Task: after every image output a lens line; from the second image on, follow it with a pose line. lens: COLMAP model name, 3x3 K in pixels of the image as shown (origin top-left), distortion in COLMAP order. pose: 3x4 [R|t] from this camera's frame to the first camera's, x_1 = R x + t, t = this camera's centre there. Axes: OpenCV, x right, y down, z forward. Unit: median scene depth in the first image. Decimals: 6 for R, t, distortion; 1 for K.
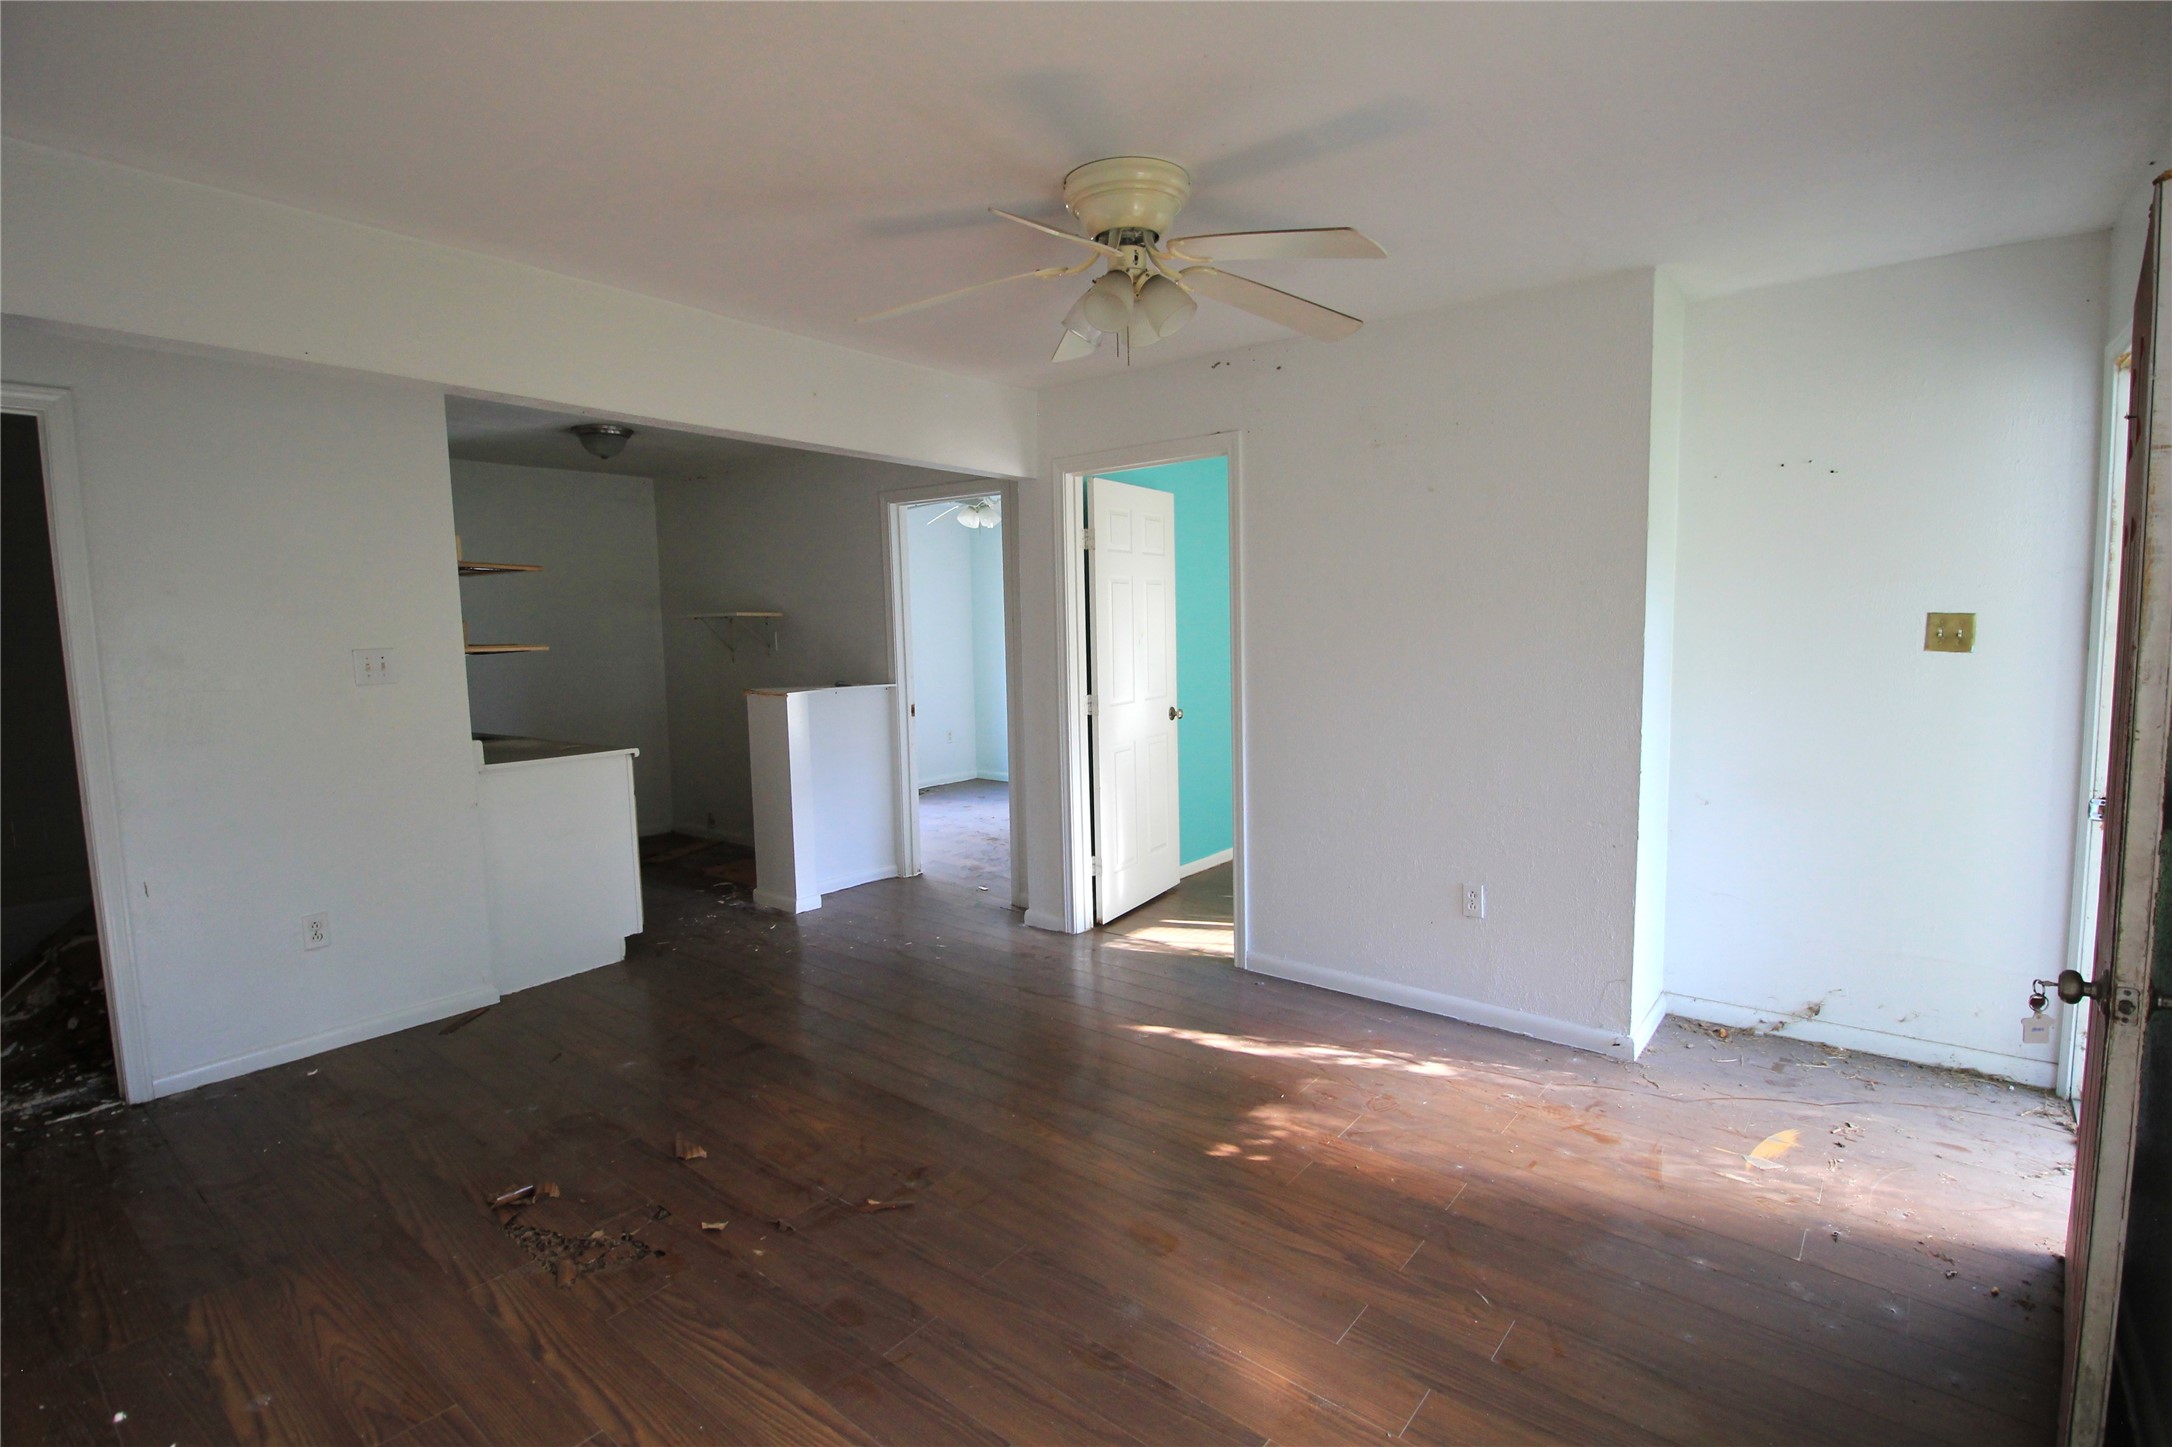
lens RADIAL K [[1042.2, 0, 1086.0], [0, 1042.2, 723.5], [0, 0, 1]] dist [-0.014956, -0.000177]
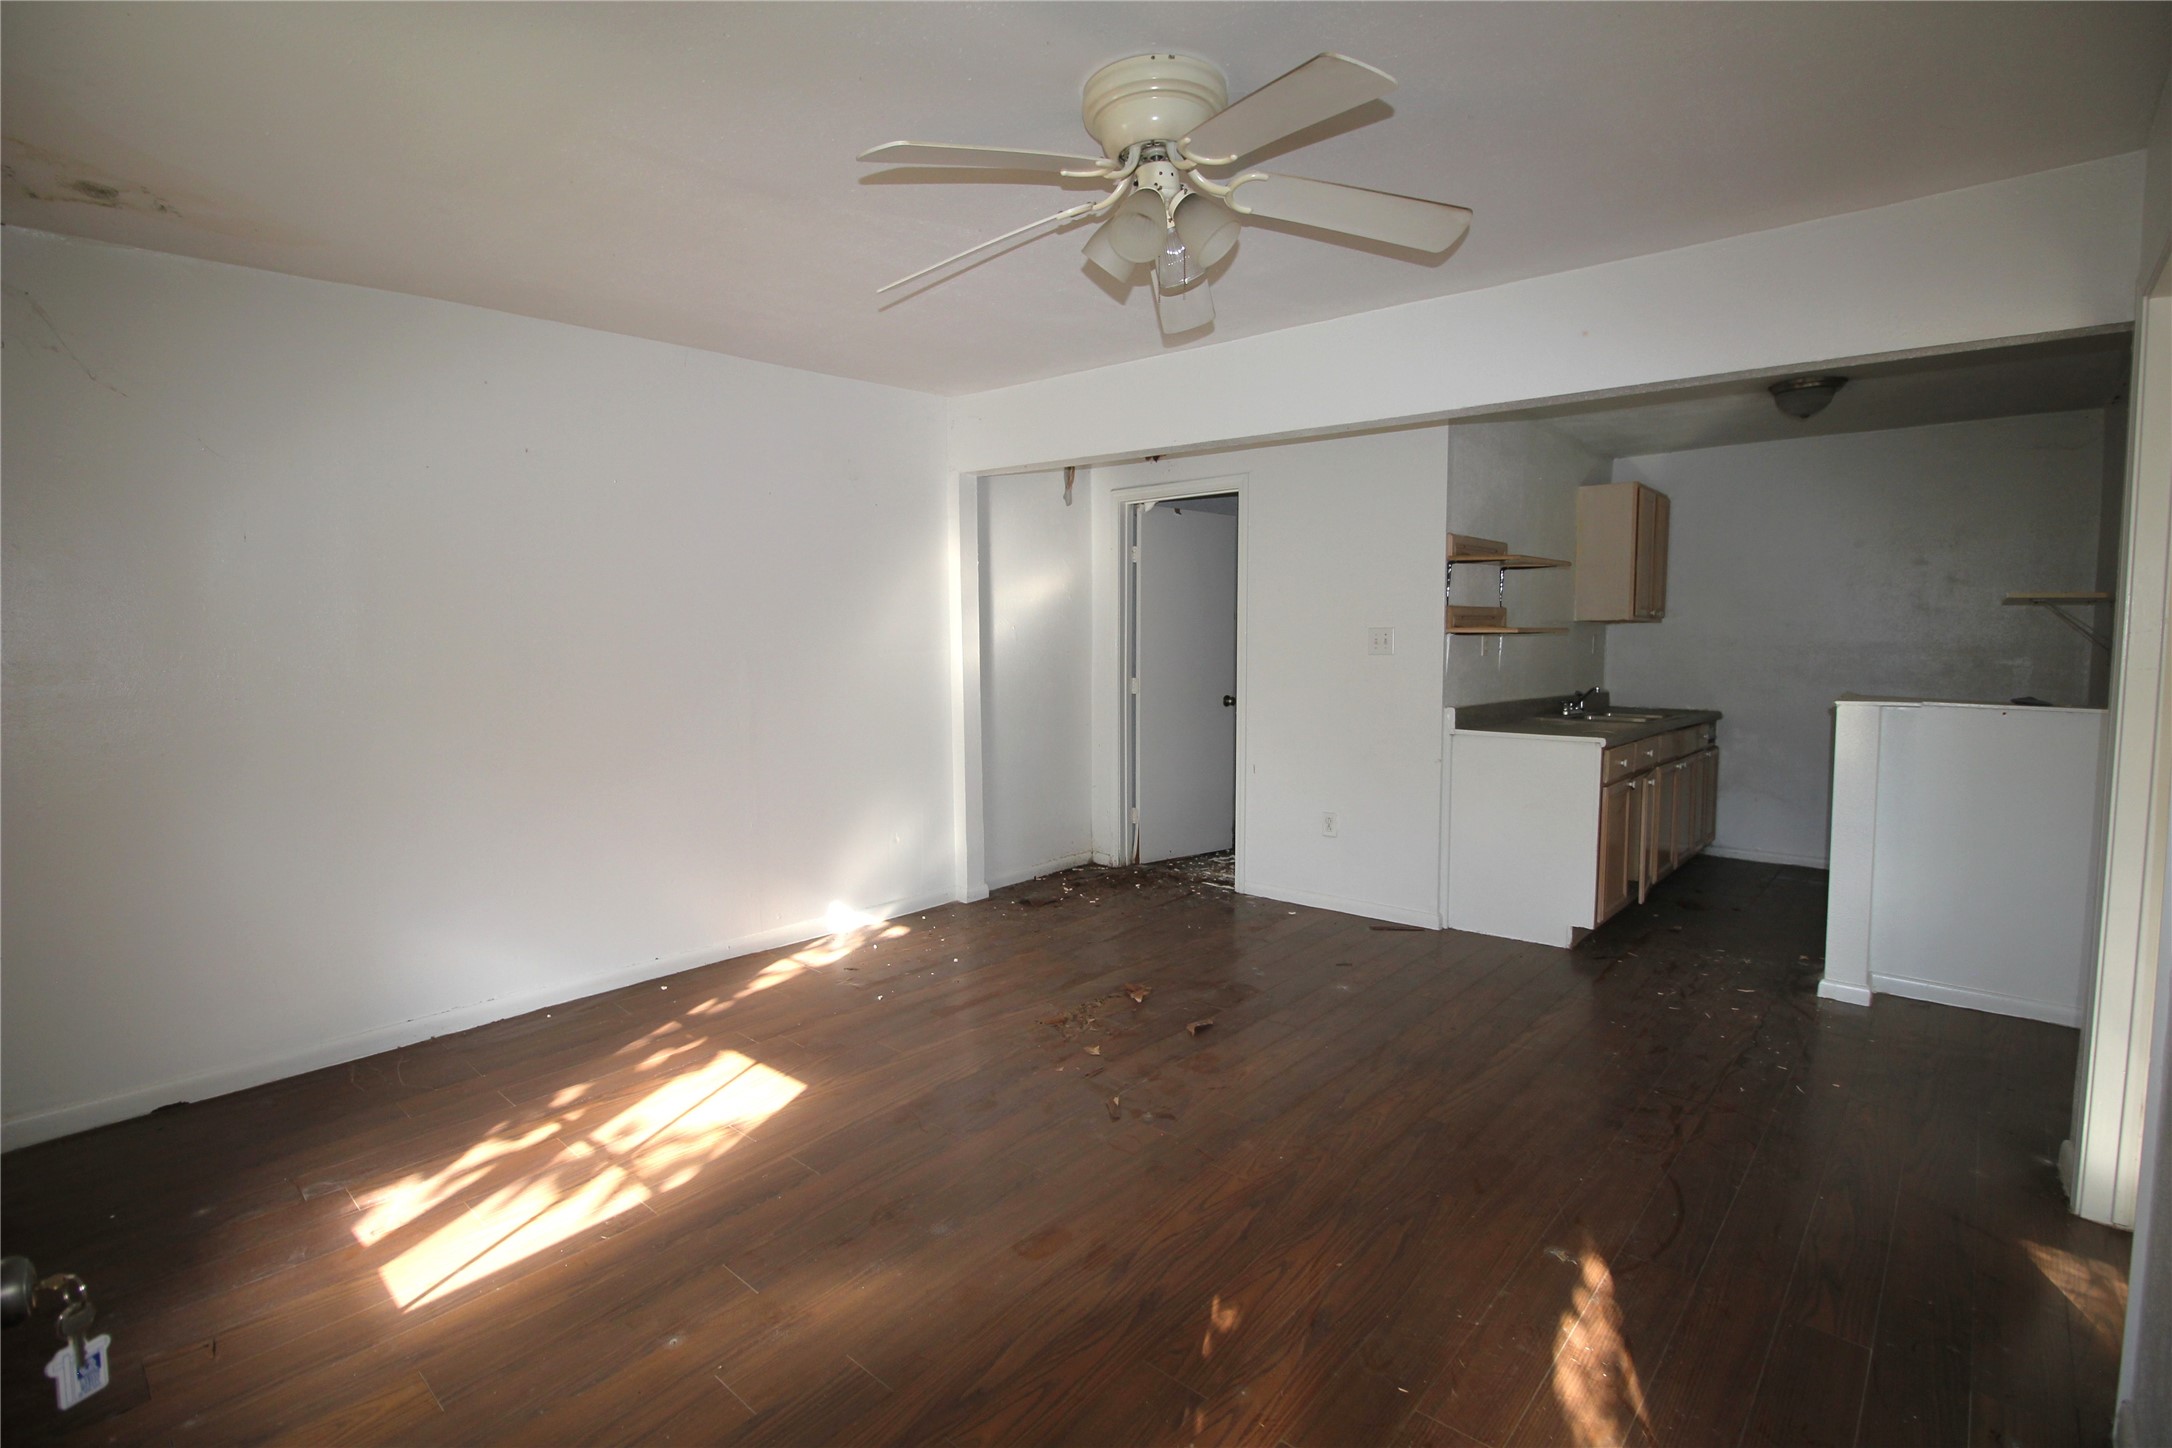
lens RADIAL K [[1005.9, 0, 1086.0], [0, 1005.9, 724.0], [0, 0, 1]] dist [-0.002176, -0.000214]
pose [[-0.052180, 0.110150, -0.992544, 0.619902], [-0.094464, 0.988897, 0.114711, -0.062306], [0.994160, 0.099746, -0.041195, 0.680769]]
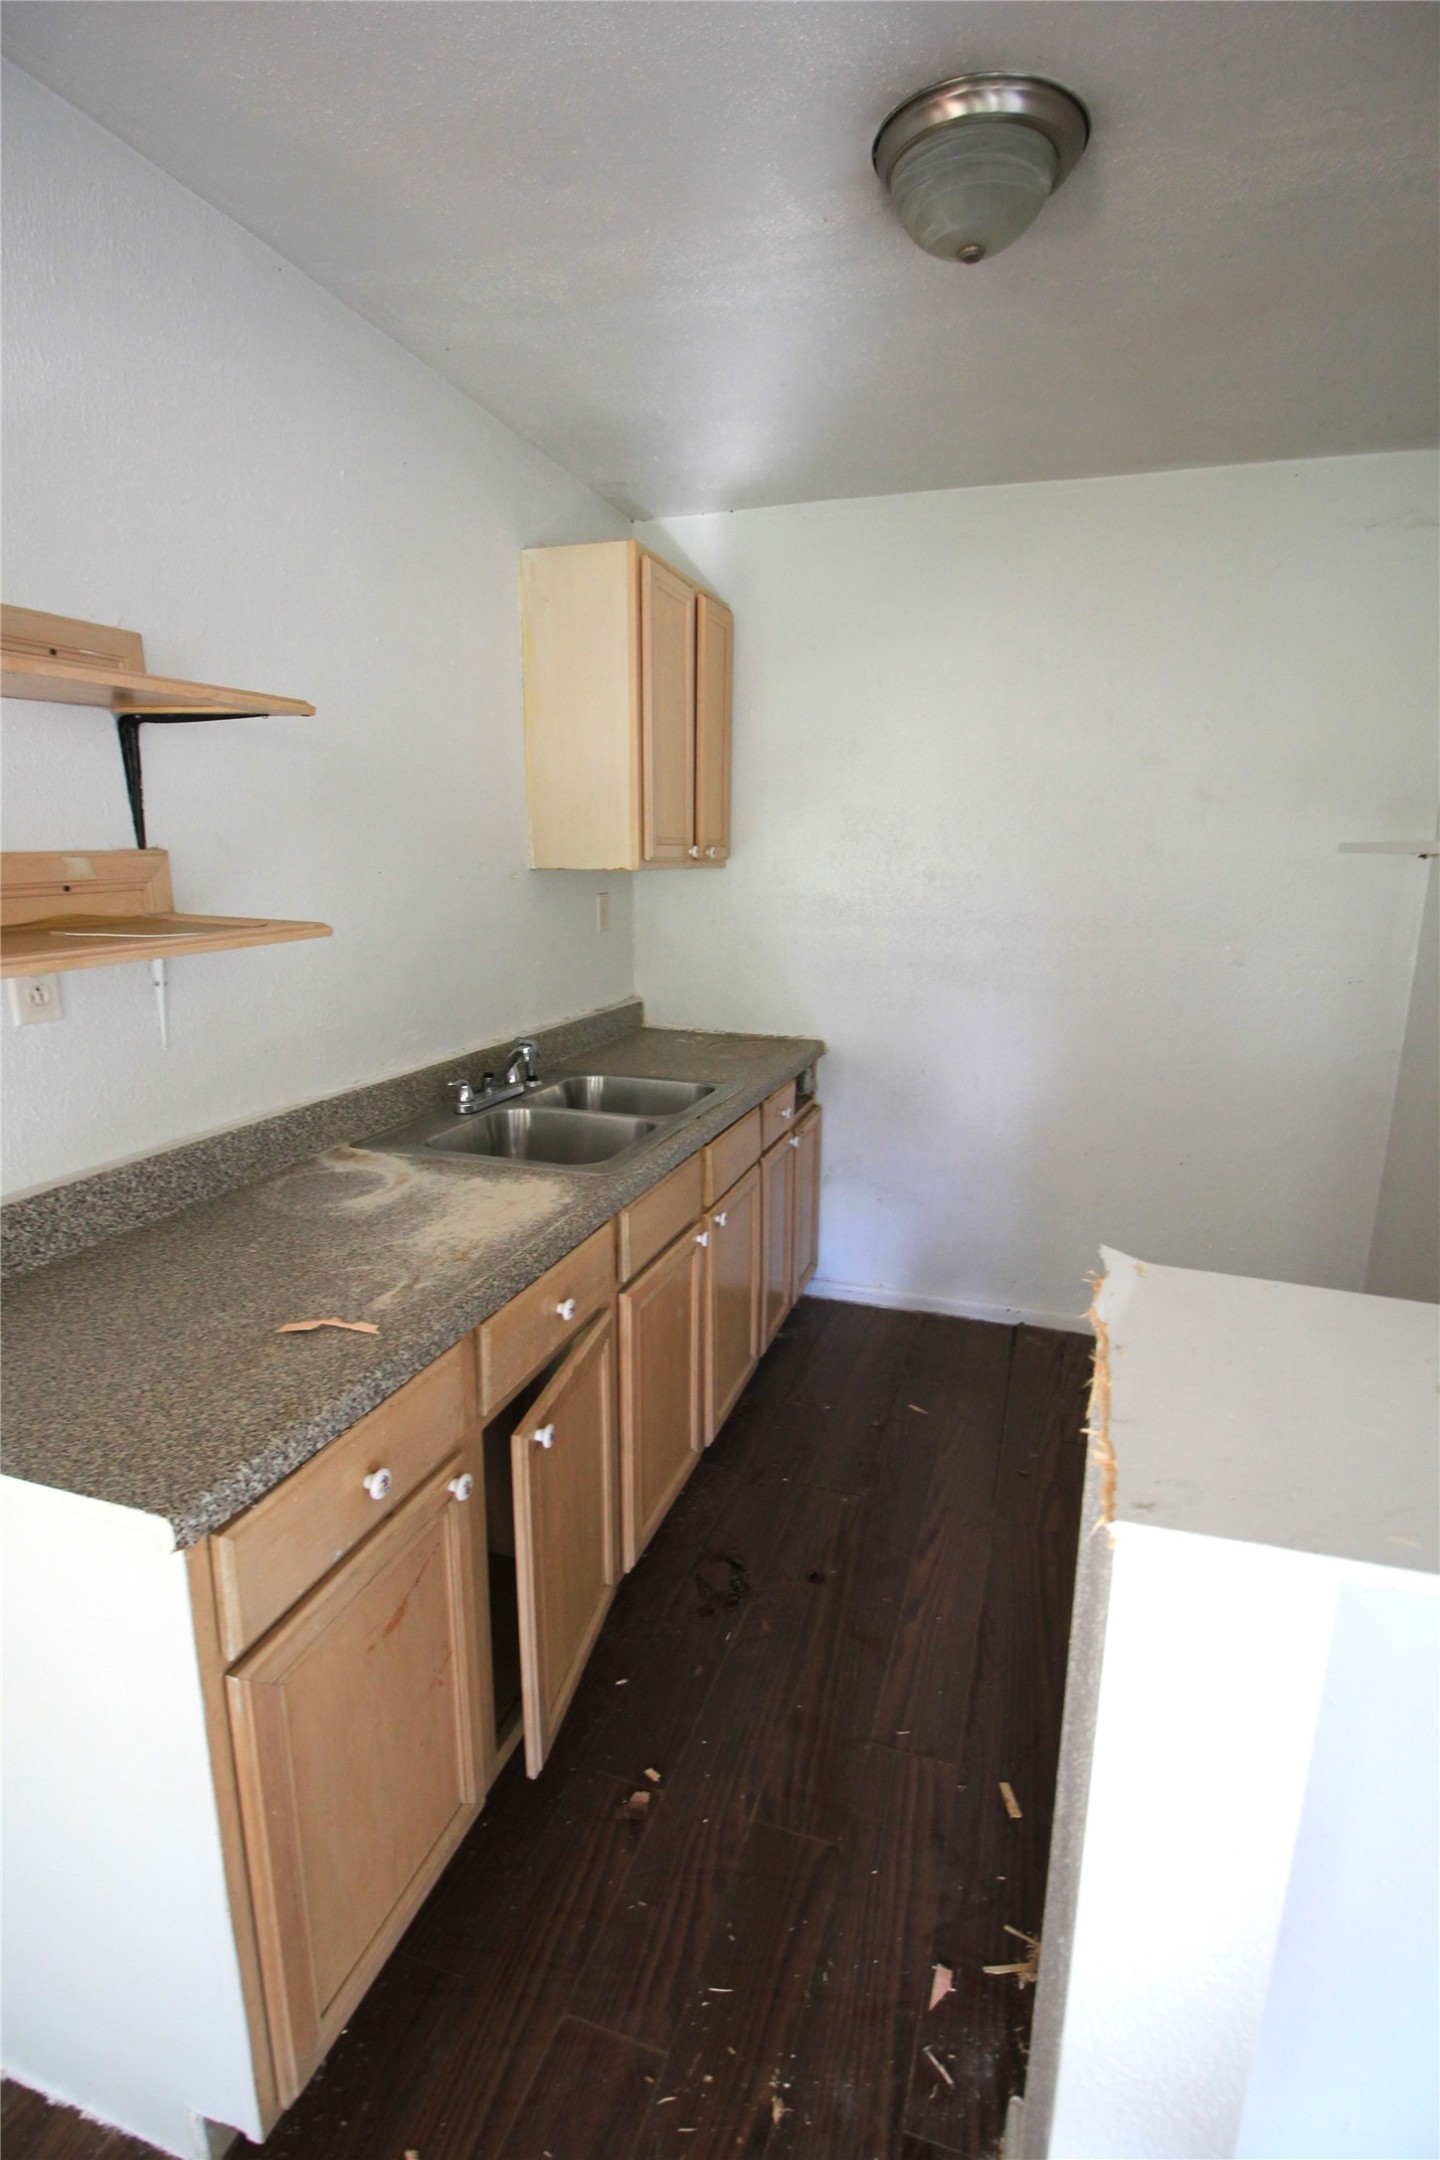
lens RADIAL K [[1001.7, 0, 720.0], [0, 1001.7, 1080.0], [0, 0, 1]] dist [0.001105, 0.000042]
pose [[0.331879, 0.243966, -0.911228, -0.278481], [-0.108175, 0.969448, 0.220155, -0.139558], [0.937099, 0.025507, 0.348130, 1.244690]]
